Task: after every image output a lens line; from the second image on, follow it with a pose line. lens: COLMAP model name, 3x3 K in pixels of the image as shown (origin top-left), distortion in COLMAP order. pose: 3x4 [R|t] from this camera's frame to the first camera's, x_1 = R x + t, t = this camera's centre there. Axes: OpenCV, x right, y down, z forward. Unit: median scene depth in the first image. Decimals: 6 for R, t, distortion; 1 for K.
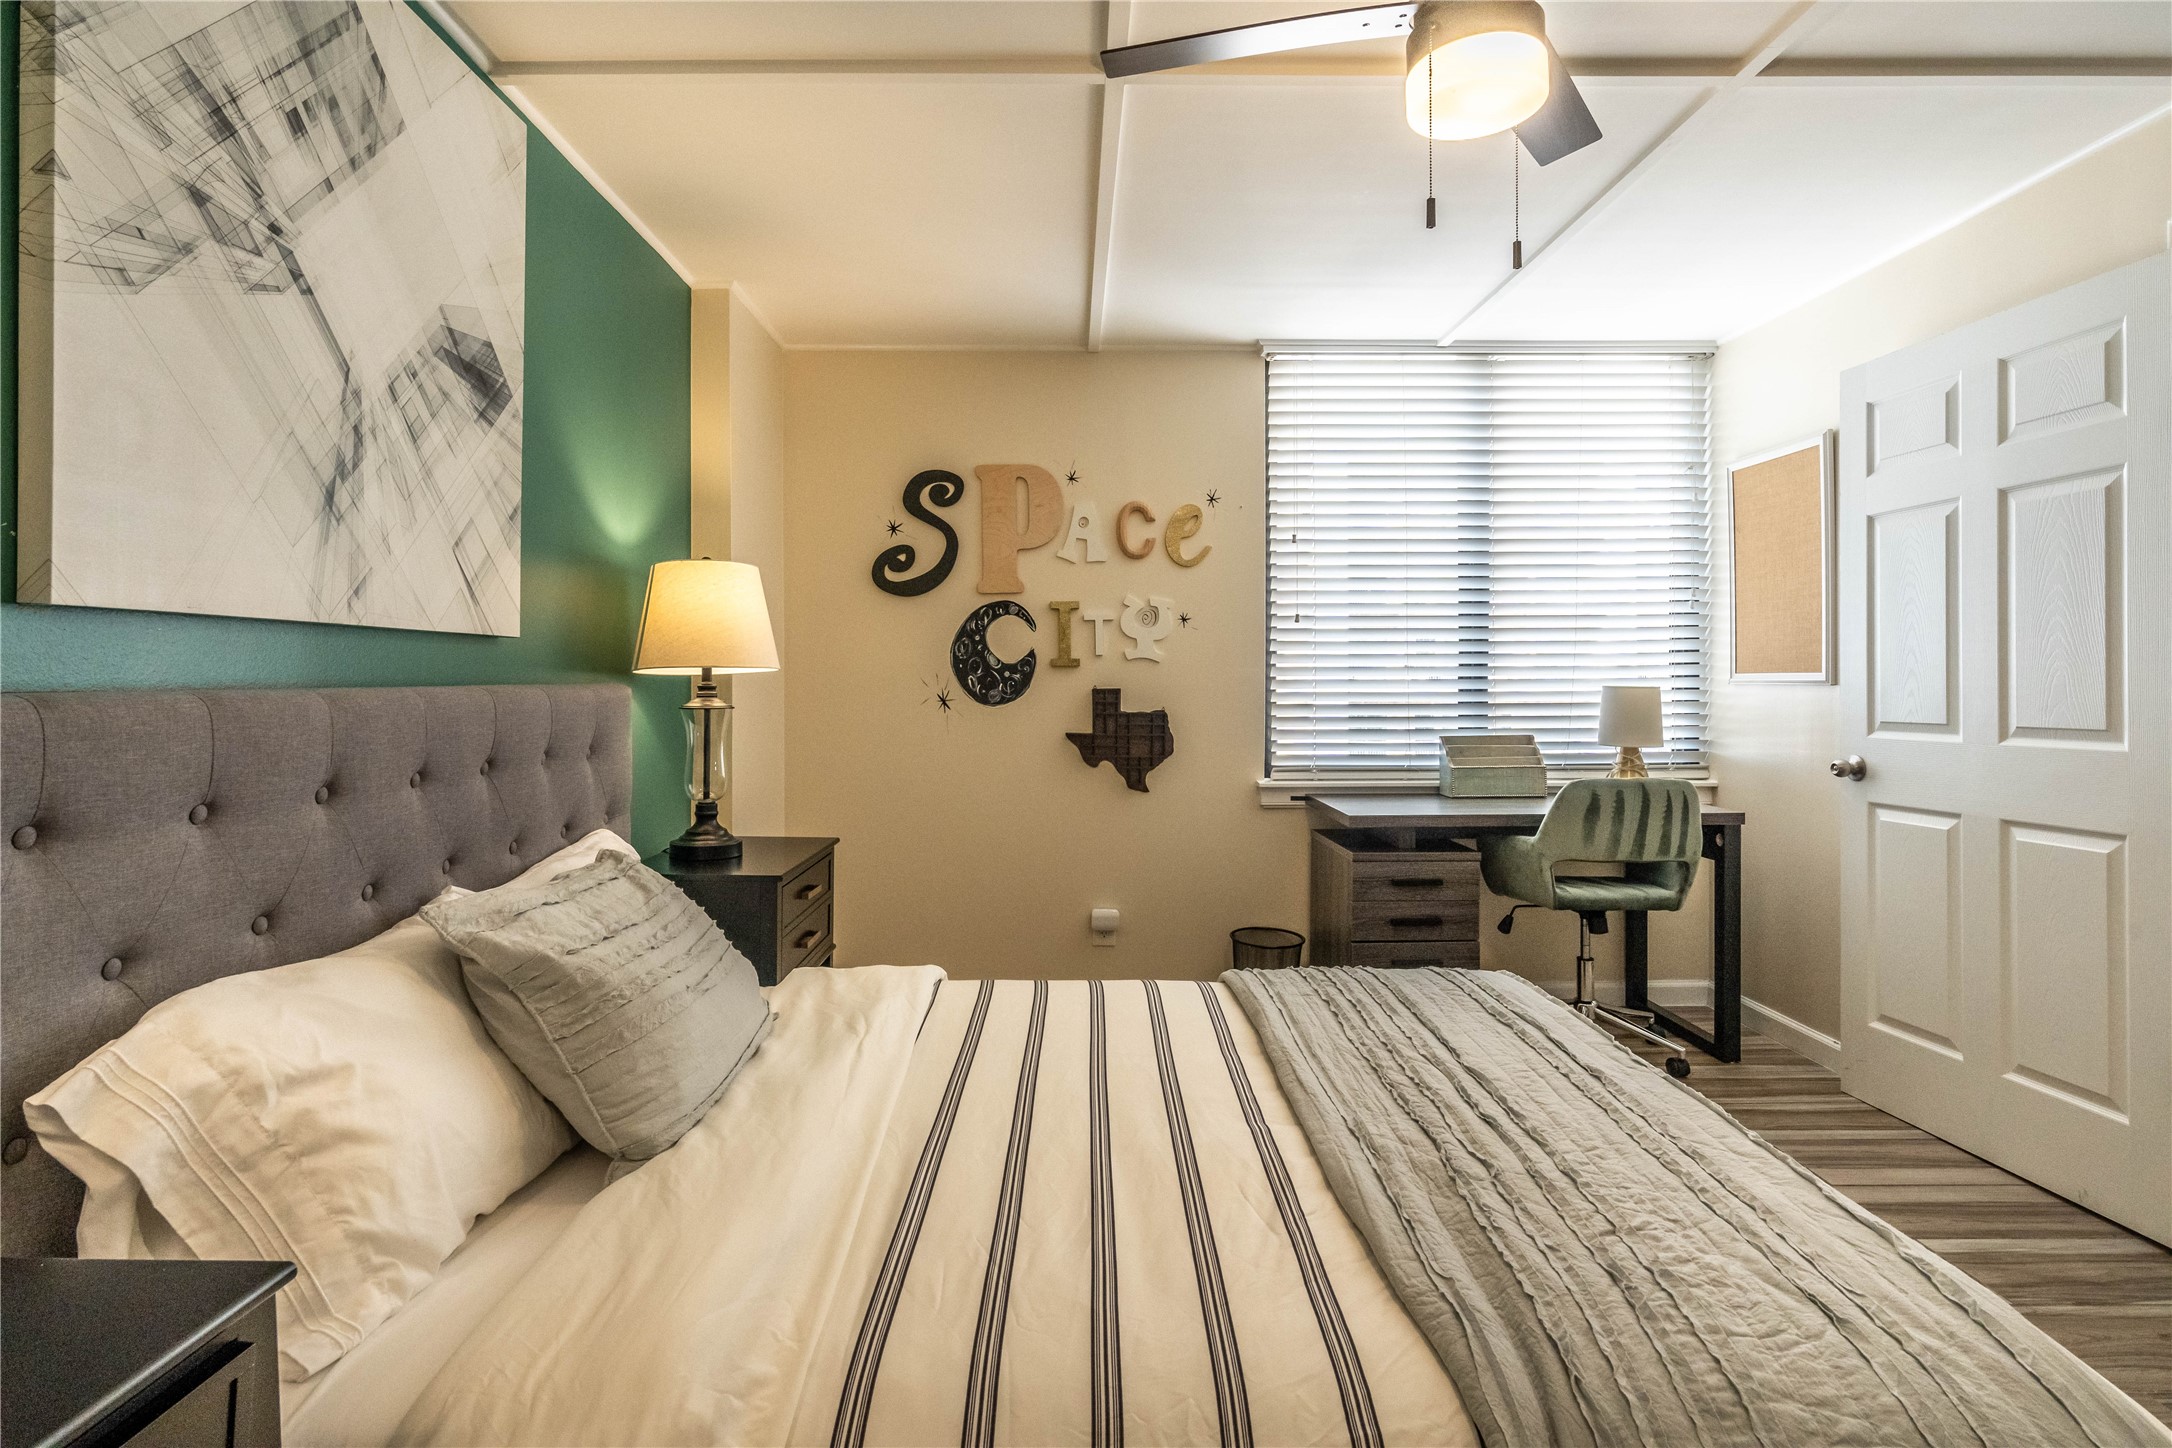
lens RADIAL K [[1097.0, 0, 1077.8], [0, 1097.0, 677.4], [0, 0, 1]] dist [0.004816, 0.000868]
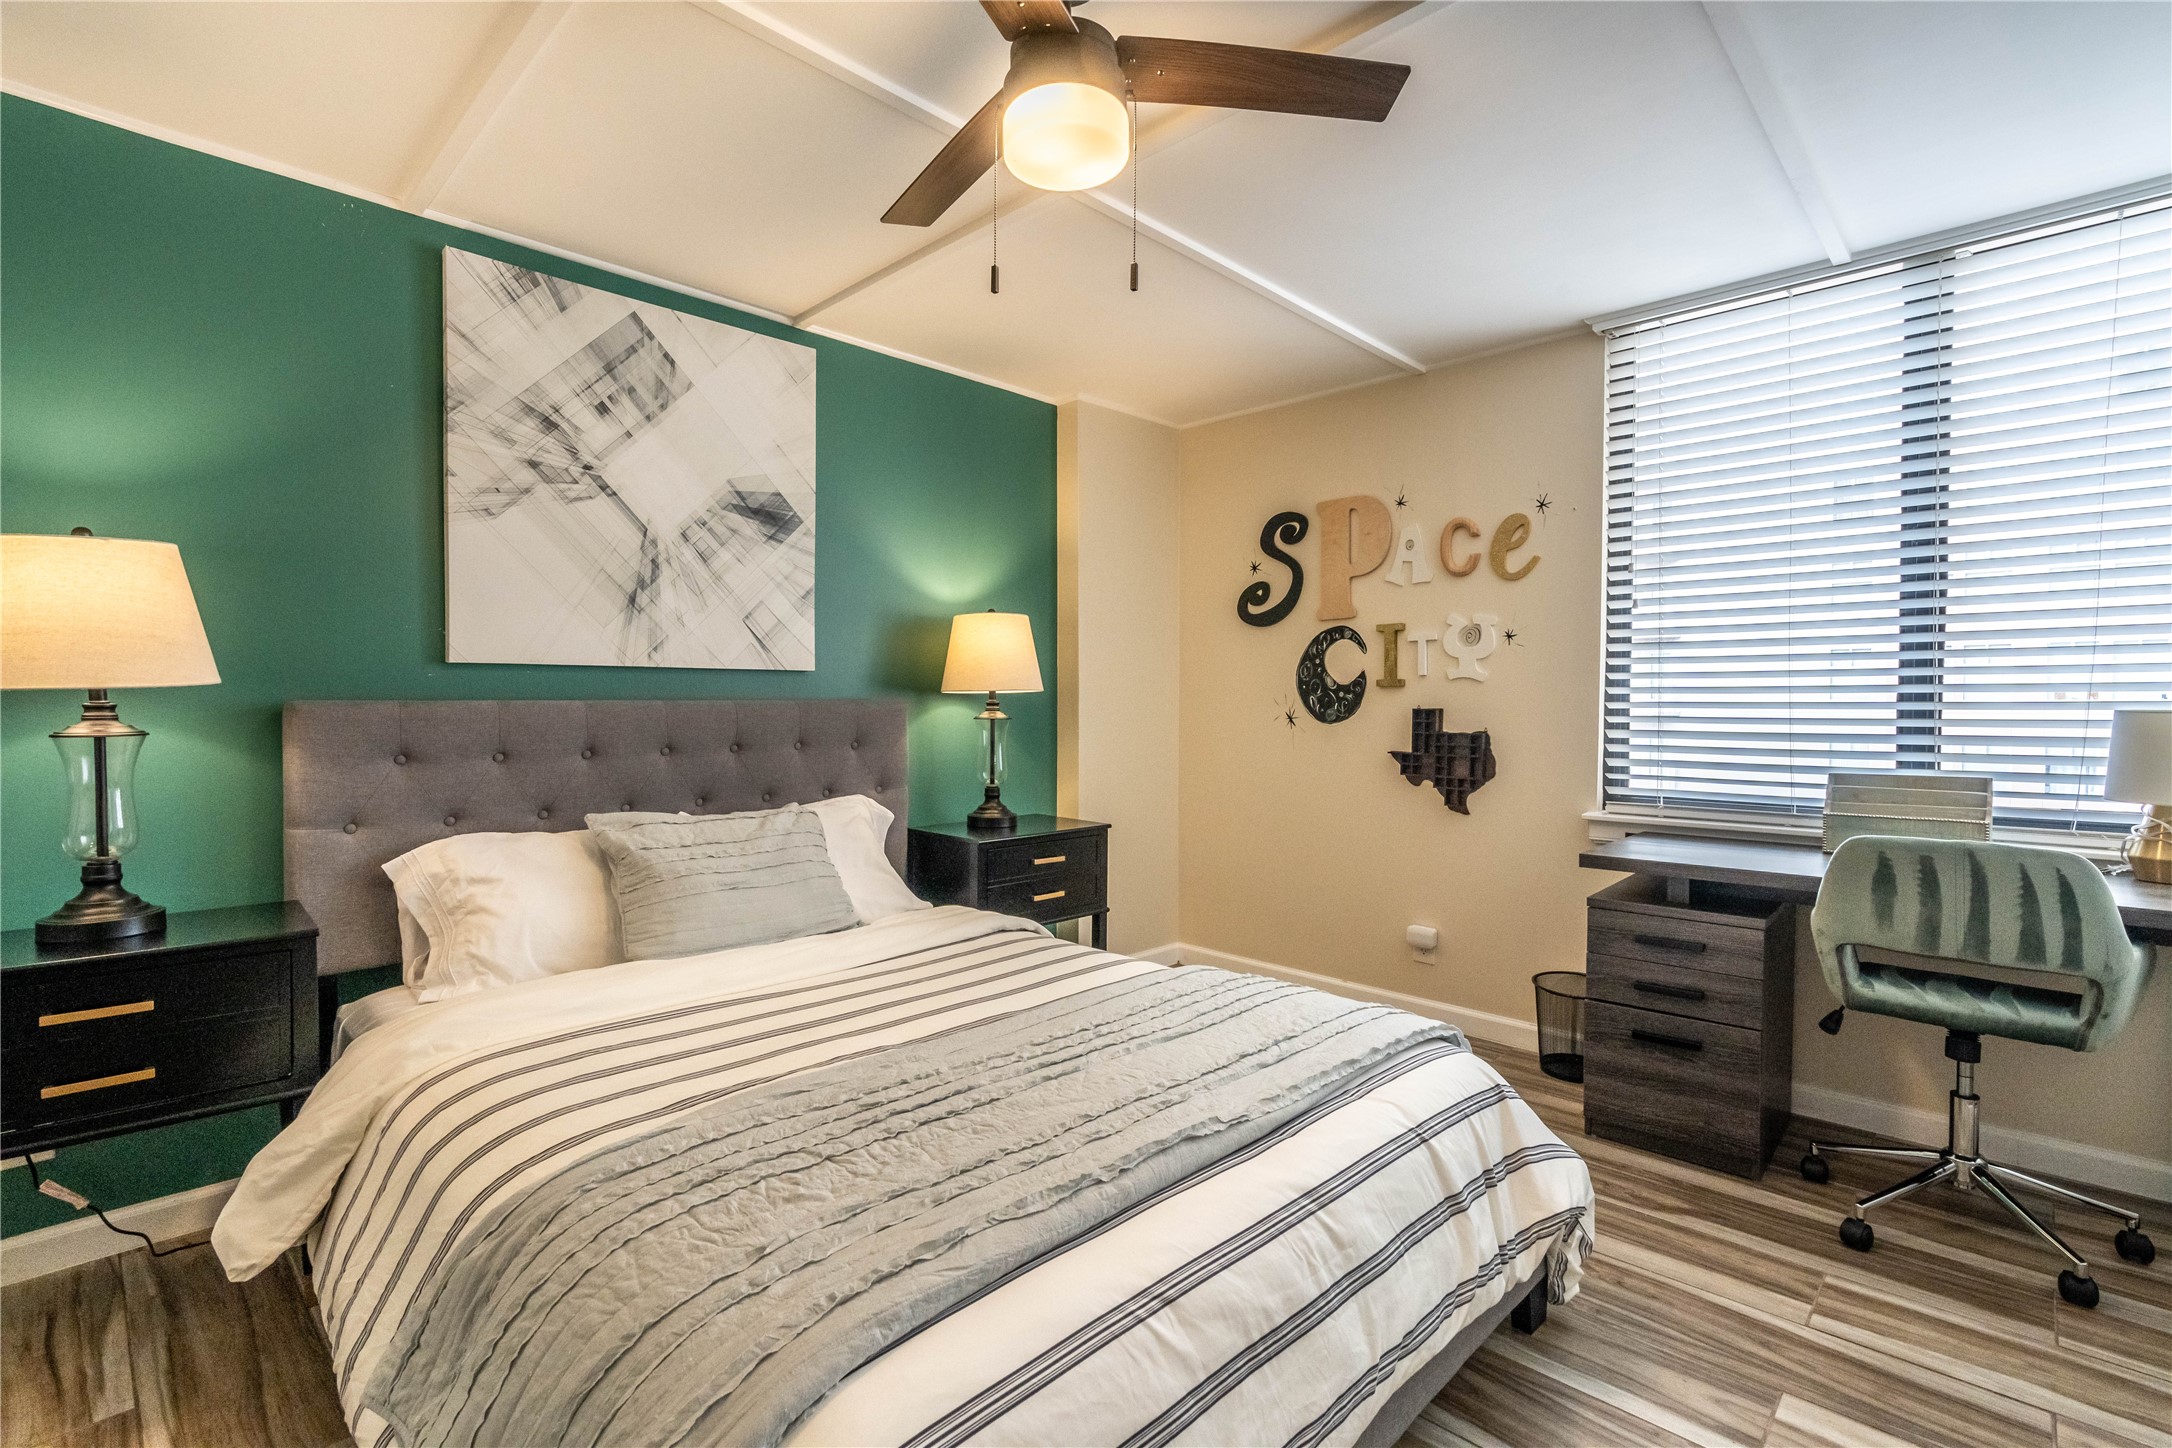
lens RADIAL K [[995.0, 0, 1085.6], [0, 995.0, 720.2], [0, 0, 1]] dist [0.003176, 0.000412]
pose [[0.714114, 0.016229, -0.699841, 0.555793], [-0.002054, 0.999775, 0.021089, 0.002918], [0.700026, -0.013623, 0.713987, 0.164431]]
